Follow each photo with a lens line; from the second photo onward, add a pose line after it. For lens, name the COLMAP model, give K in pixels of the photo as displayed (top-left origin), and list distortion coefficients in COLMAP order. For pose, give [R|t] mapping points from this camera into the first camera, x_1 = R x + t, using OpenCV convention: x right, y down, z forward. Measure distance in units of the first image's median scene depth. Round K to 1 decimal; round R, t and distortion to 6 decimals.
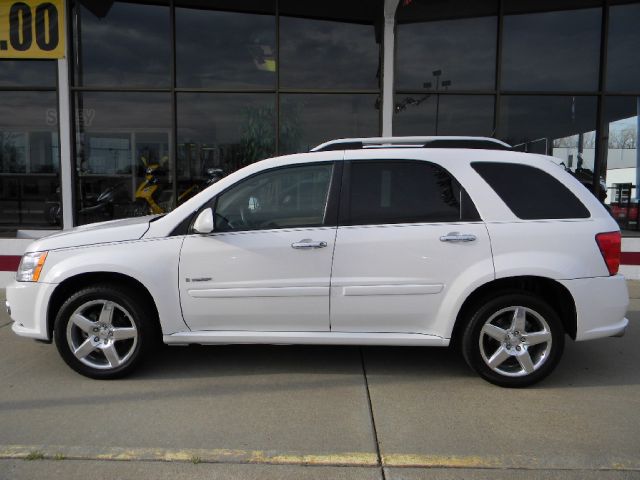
lens RADIAL K [[534.4, 0, 319.1], [0, 534.4, 240.1], [0, 0, 1]] dist [0.019576, -0.006519]
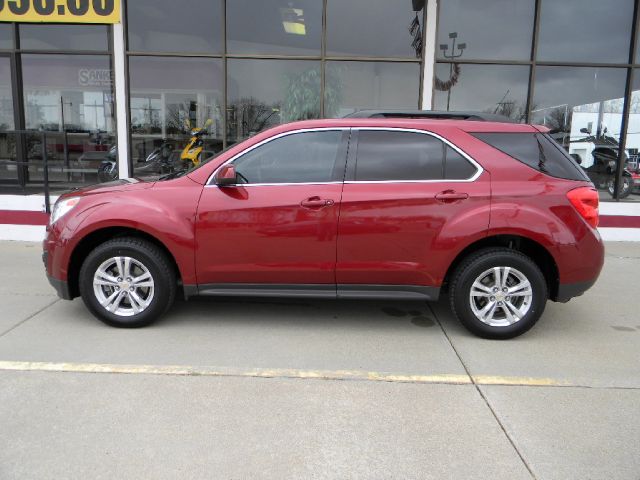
lens RADIAL K [[534.4, 0, 324.7], [0, 534.4, 237.5], [0, 0, 1]] dist [0.019576, -0.006519]
pose [[0.999884, 0.011799, 0.009648, -0.083872], [-0.012417, 0.997693, 0.066741, 0.001515], [-0.008838, -0.066853, 0.997724, -0.072062]]
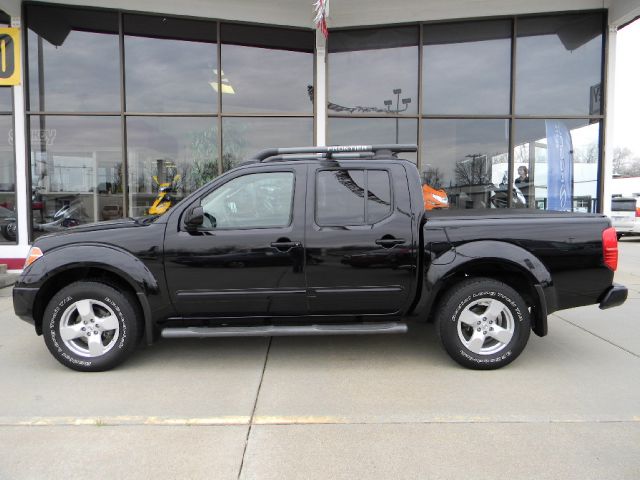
lens RADIAL K [[534.4, 0, 319.7], [0, 534.4, 240.6], [0, 0, 1]] dist [0.019576, -0.006519]
pose [[0.999095, -0.012989, 0.040498, 0.079237], [0.014010, 0.999589, -0.025015, 0.008110], [-0.040156, 0.025560, 0.998866, -0.092992]]
